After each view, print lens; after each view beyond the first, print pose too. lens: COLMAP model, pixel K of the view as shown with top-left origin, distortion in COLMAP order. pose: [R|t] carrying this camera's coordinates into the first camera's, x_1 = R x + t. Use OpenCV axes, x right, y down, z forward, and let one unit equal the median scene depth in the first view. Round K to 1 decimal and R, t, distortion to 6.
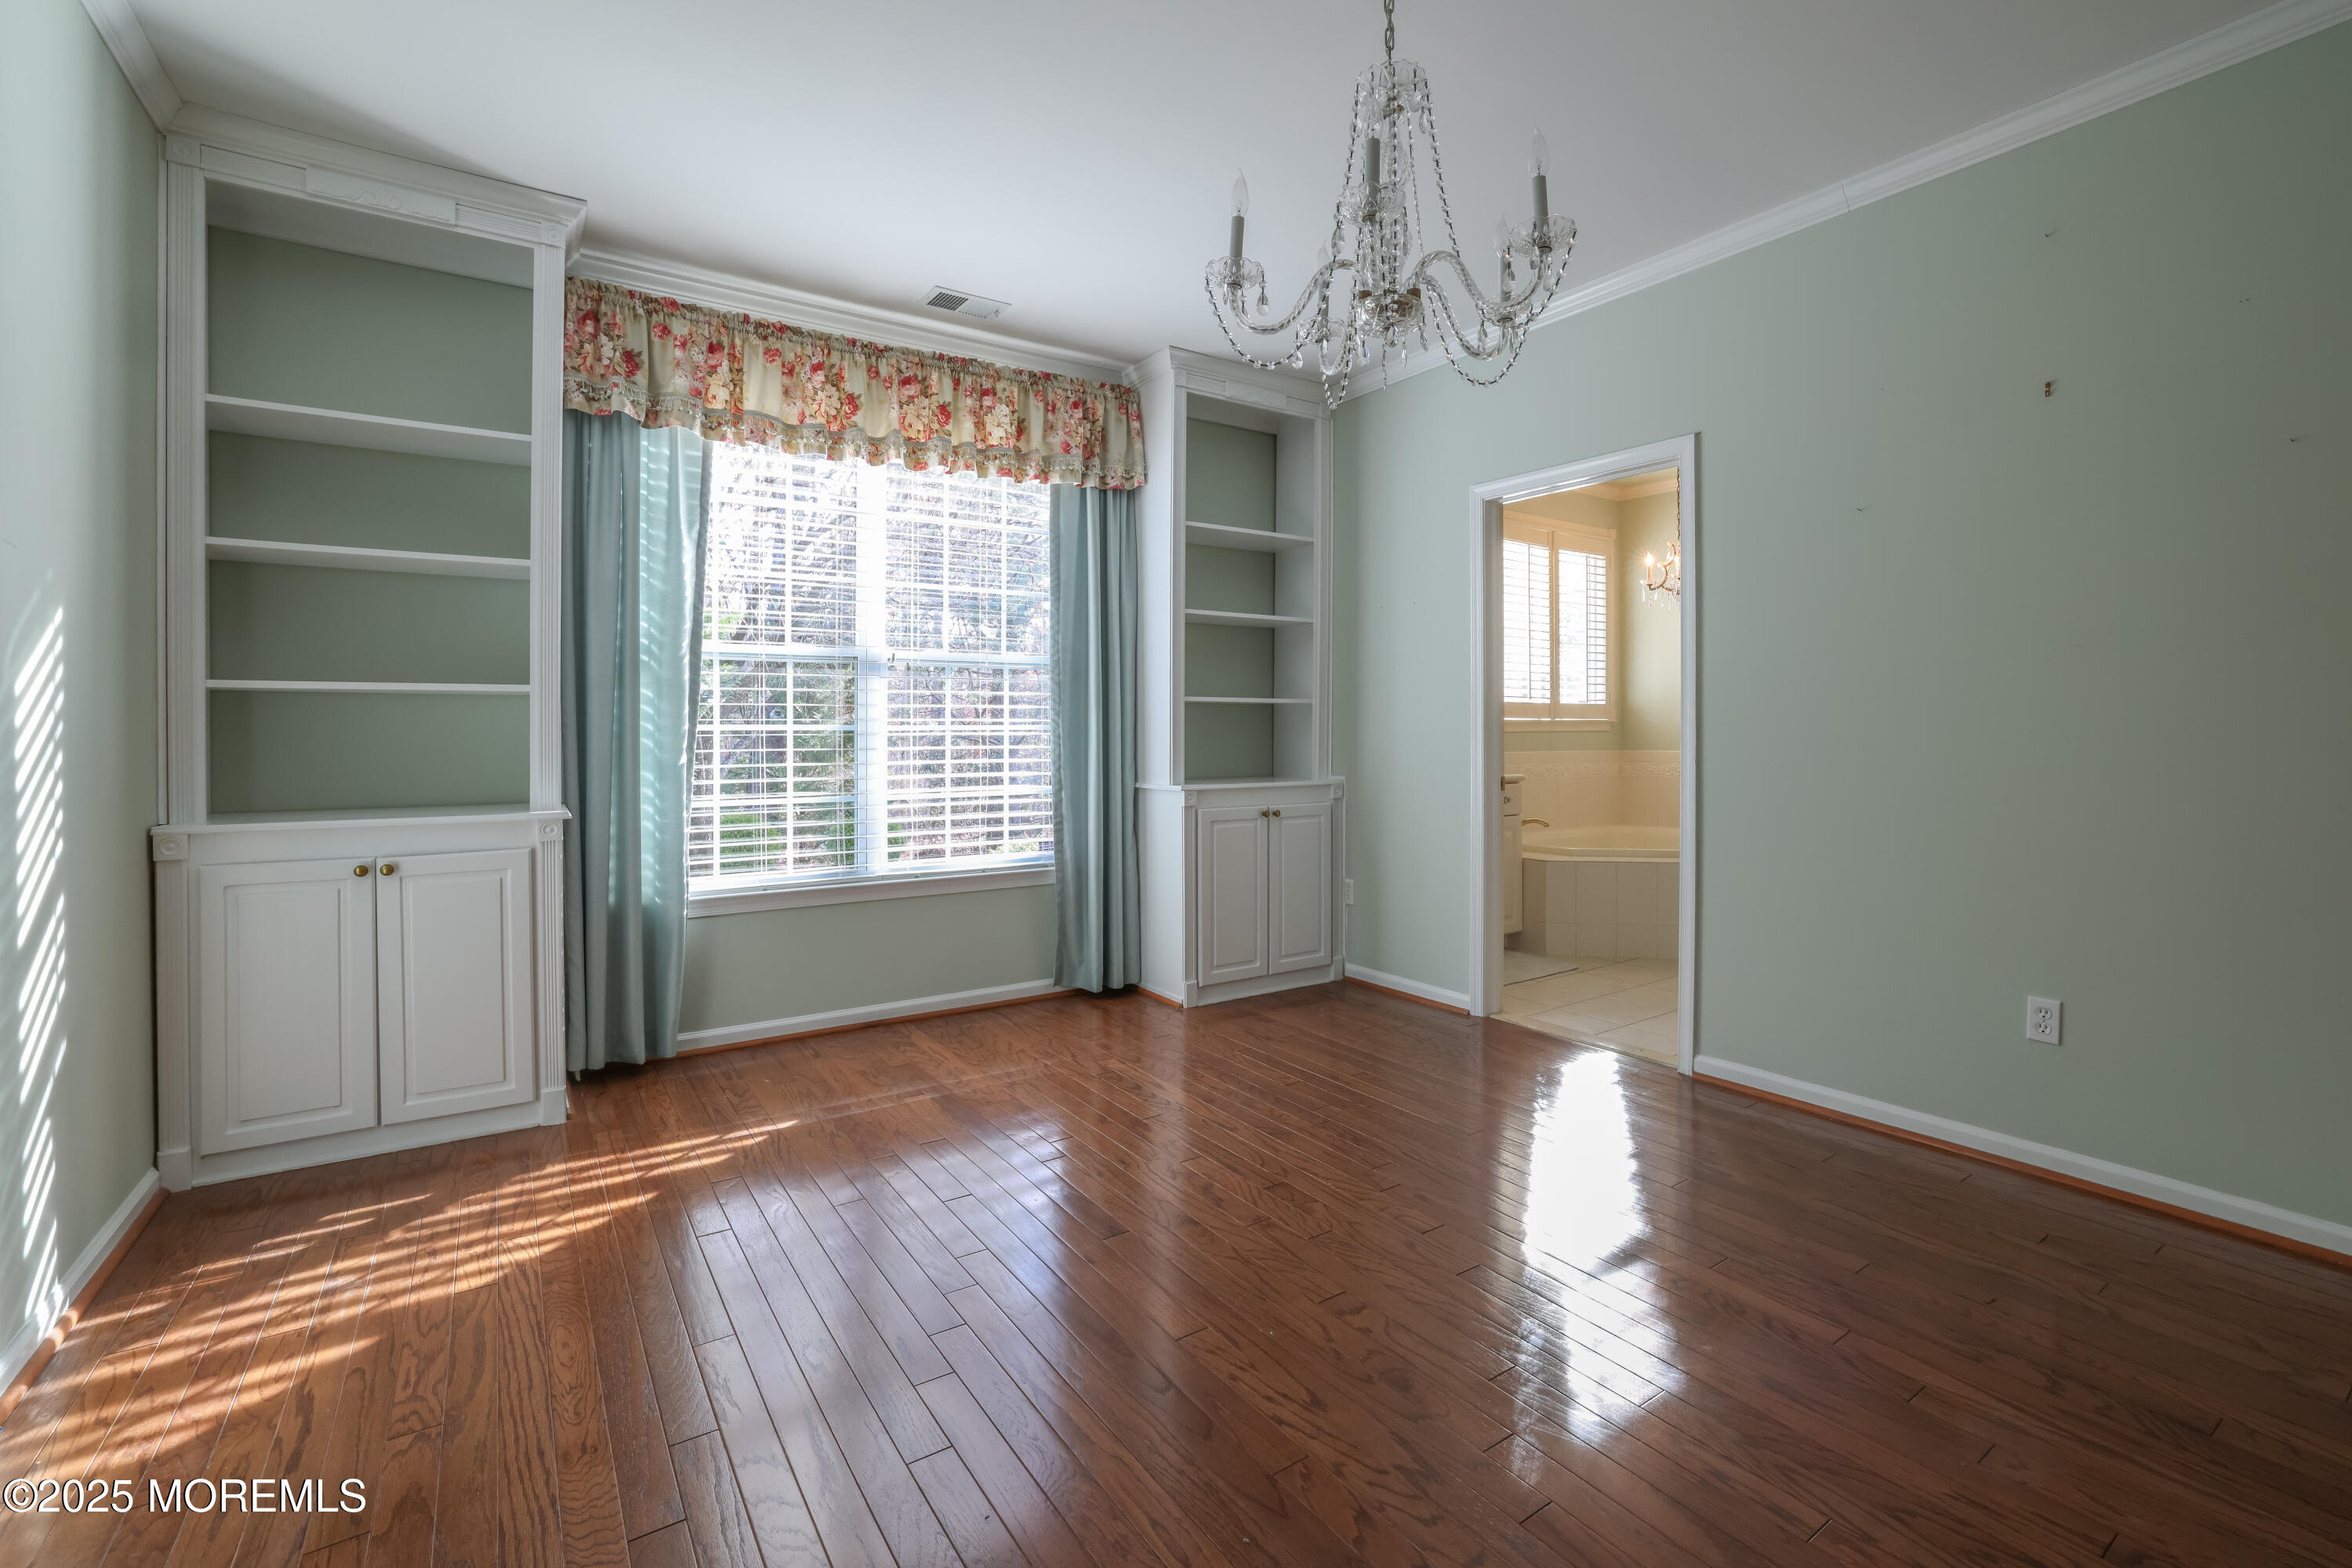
lens RADIAL K [[1030.2, 0, 1196.1], [0, 1030.2, 720.6], [0, 0, 1]] dist [-0.042000, 0.013273]
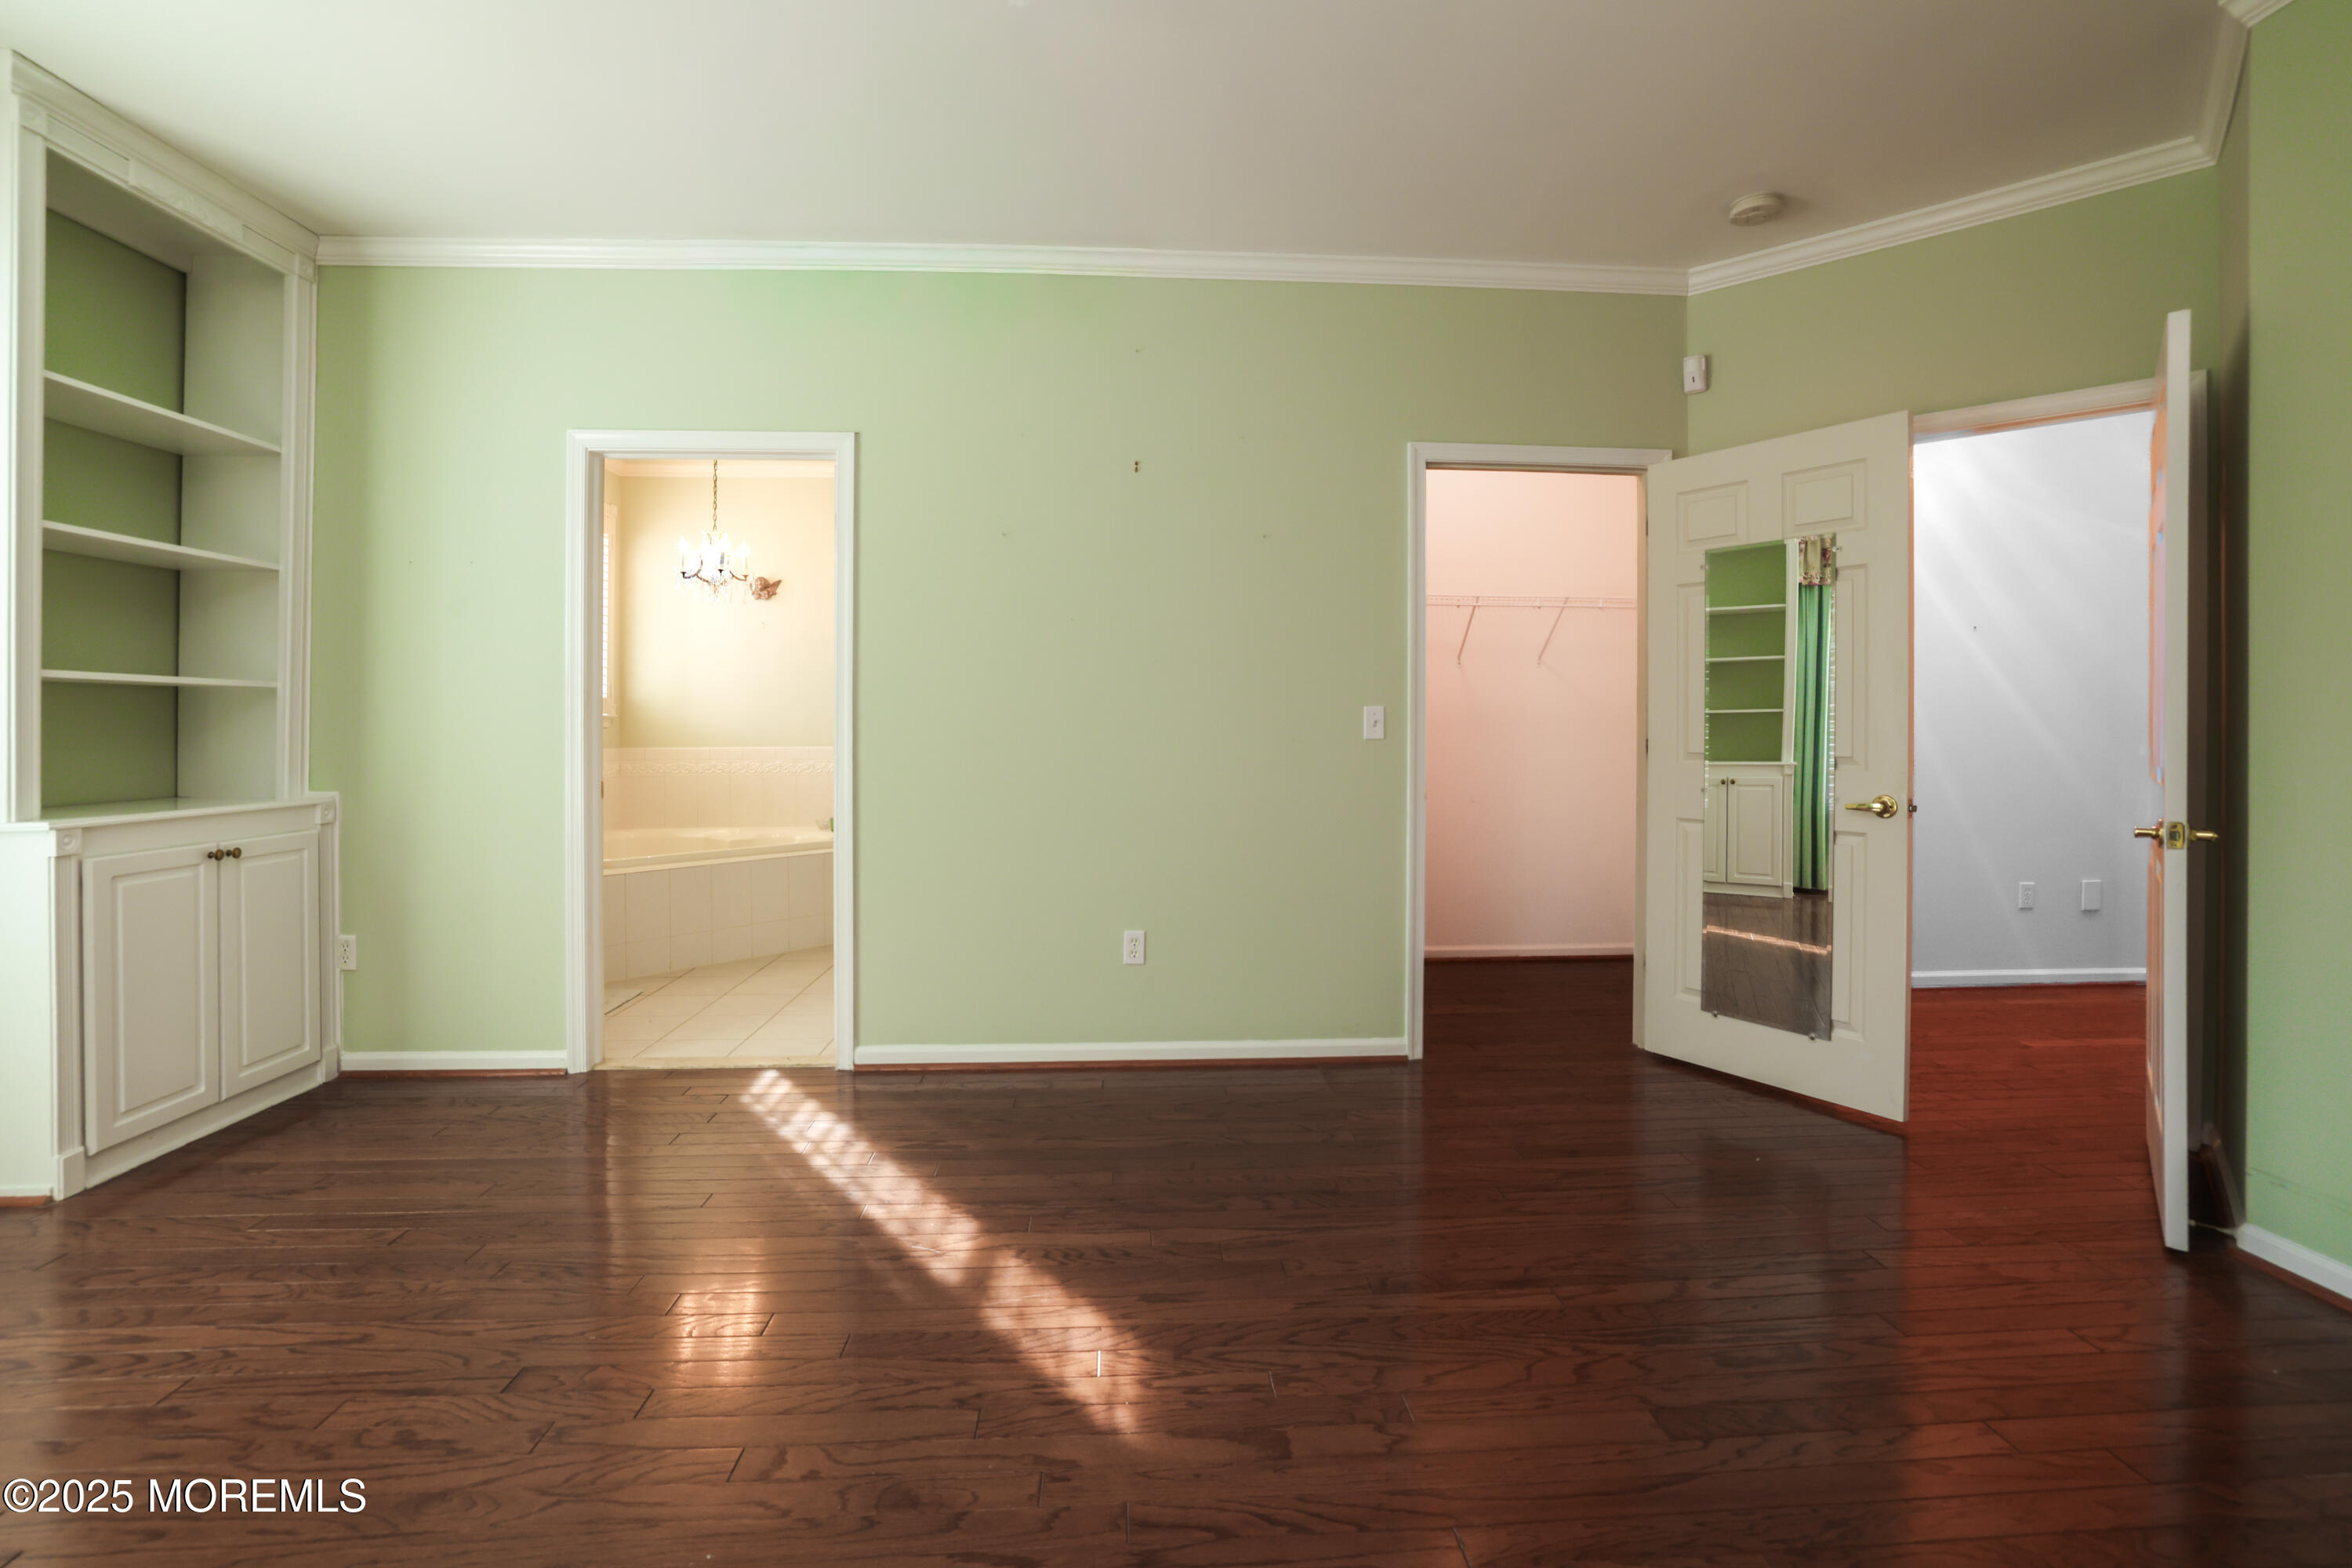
lens RADIAL K [[1030.2, 0, 1196.1], [0, 1030.2, 720.6], [0, 0, 1]] dist [-0.042000, 0.013273]
pose [[0.514064, 0.002944, 0.857747, -0.162674], [-0.007724, 0.999969, 0.001197, 0.000306], [-0.857717, -0.007241, 0.514071, 0.150288]]
